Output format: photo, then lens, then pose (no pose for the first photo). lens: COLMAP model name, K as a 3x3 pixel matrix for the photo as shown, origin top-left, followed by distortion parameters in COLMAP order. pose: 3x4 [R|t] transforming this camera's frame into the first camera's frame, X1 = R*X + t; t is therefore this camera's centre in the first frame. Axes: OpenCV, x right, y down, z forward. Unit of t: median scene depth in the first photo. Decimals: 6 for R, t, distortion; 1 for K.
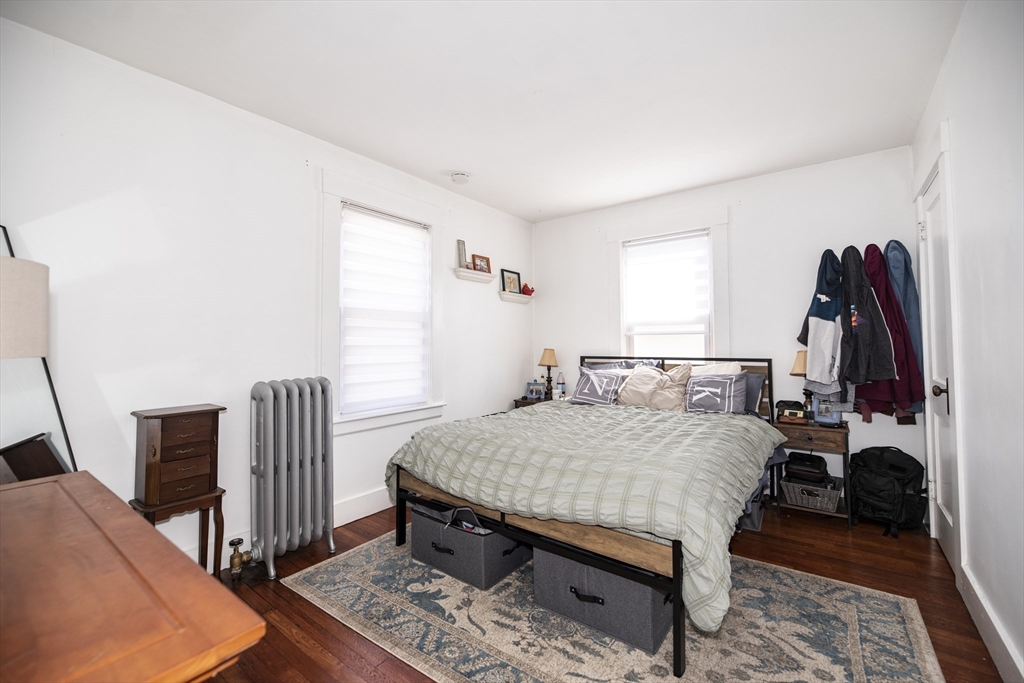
lens RADIAL K [[435.5, 0, 510.6], [0, 435.5, 336.4], [0, 0, 1]] dist [0.000491, -0.000007]
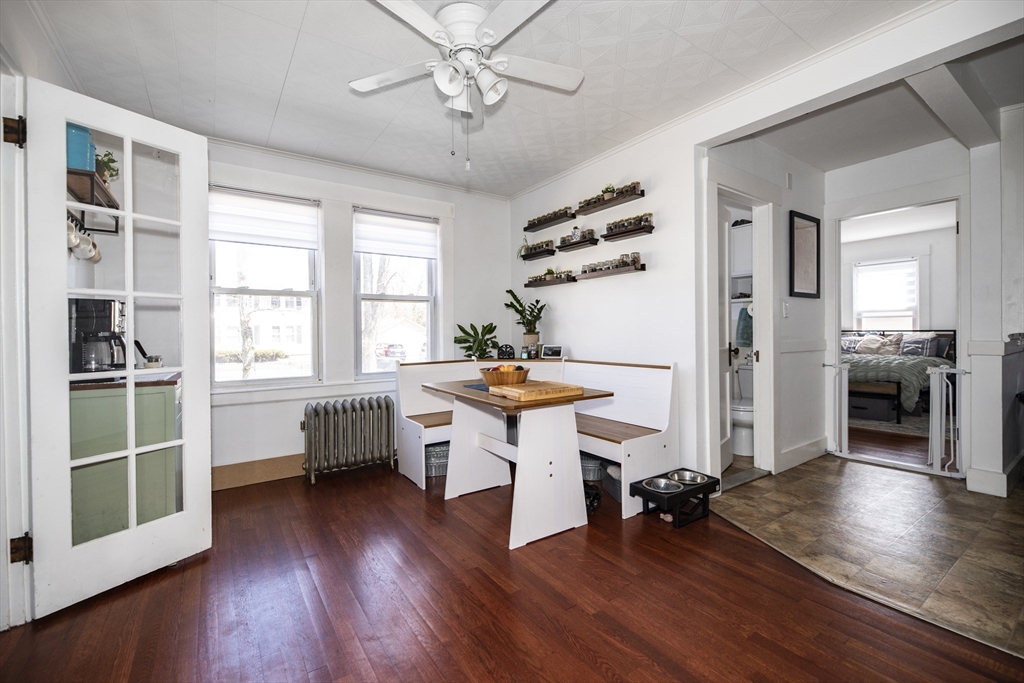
lens RADIAL K [[435.5, 0, 511.5], [0, 435.5, 341.3], [0, 0, 1]] dist [0.000491, -0.000007]
pose [[0.946298, 0.003514, -0.323277, -0.589069], [0.012141, 0.998849, 0.046397, -0.010035], [0.323068, -0.047831, 0.945166, -1.352411]]
